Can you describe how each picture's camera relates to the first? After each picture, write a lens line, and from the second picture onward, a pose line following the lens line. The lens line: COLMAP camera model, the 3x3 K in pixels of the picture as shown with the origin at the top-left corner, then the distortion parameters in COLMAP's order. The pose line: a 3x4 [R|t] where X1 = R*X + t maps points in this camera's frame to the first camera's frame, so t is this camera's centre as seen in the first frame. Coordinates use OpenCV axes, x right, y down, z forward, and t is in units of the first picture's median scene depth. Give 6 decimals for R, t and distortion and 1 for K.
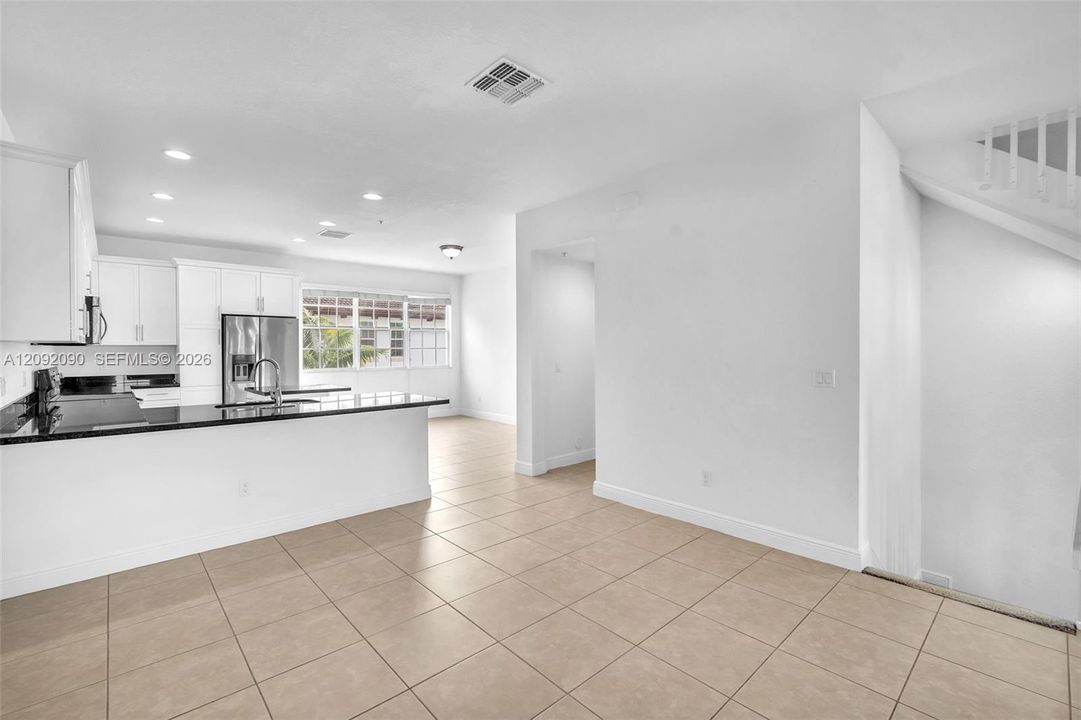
lens RADIAL K [[477.8, 0, 544.9], [0, 477.8, 355.1], [0, 0, 1]] dist [-0.004483, -0.000557]
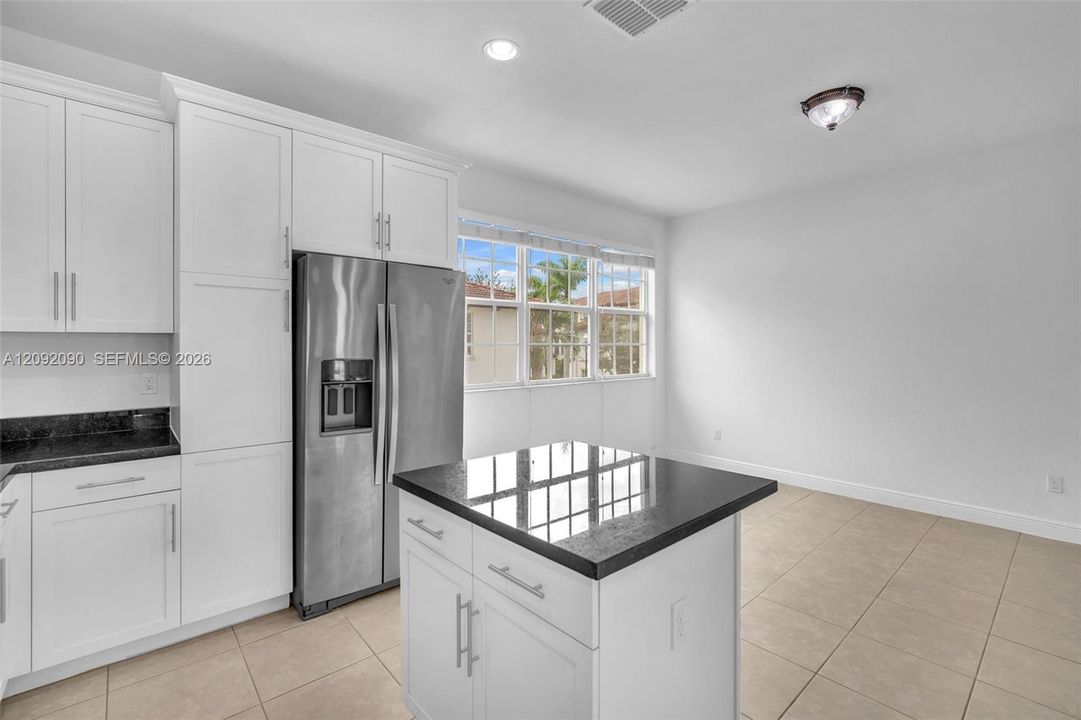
lens RADIAL K [[477.8, 0, 522.6], [0, 477.8, 343.4], [0, 0, 1]] dist [-0.004483, -0.000557]
pose [[0.999094, 0.004038, -0.042363, -0.356865], [-0.004735, 0.999855, -0.016380, -0.005747], [0.042291, 0.016565, 0.998968, 0.470891]]
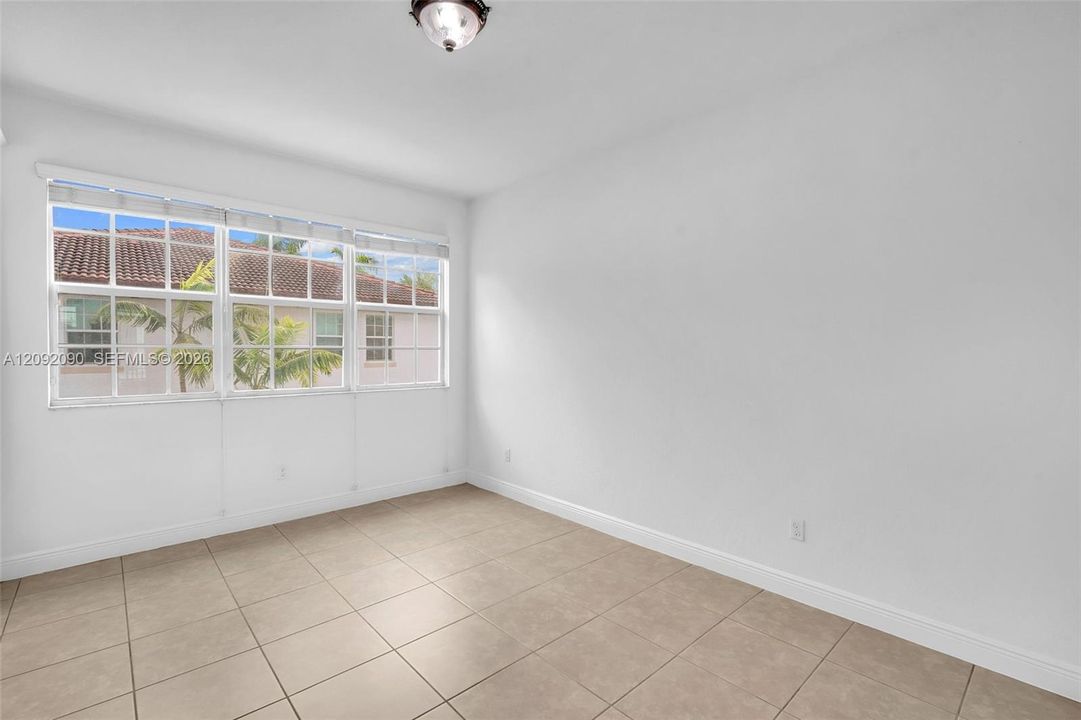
lens RADIAL K [[477.8, 0, 536.8], [0, 477.8, 361.5], [0, 0, 1]] dist [-0.004483, -0.000557]
pose [[0.999802, 0.009423, -0.017513, -0.107998], [-0.009235, 0.999900, 0.010745, -0.007718], [0.017612, -0.010581, 0.999789, 0.570381]]
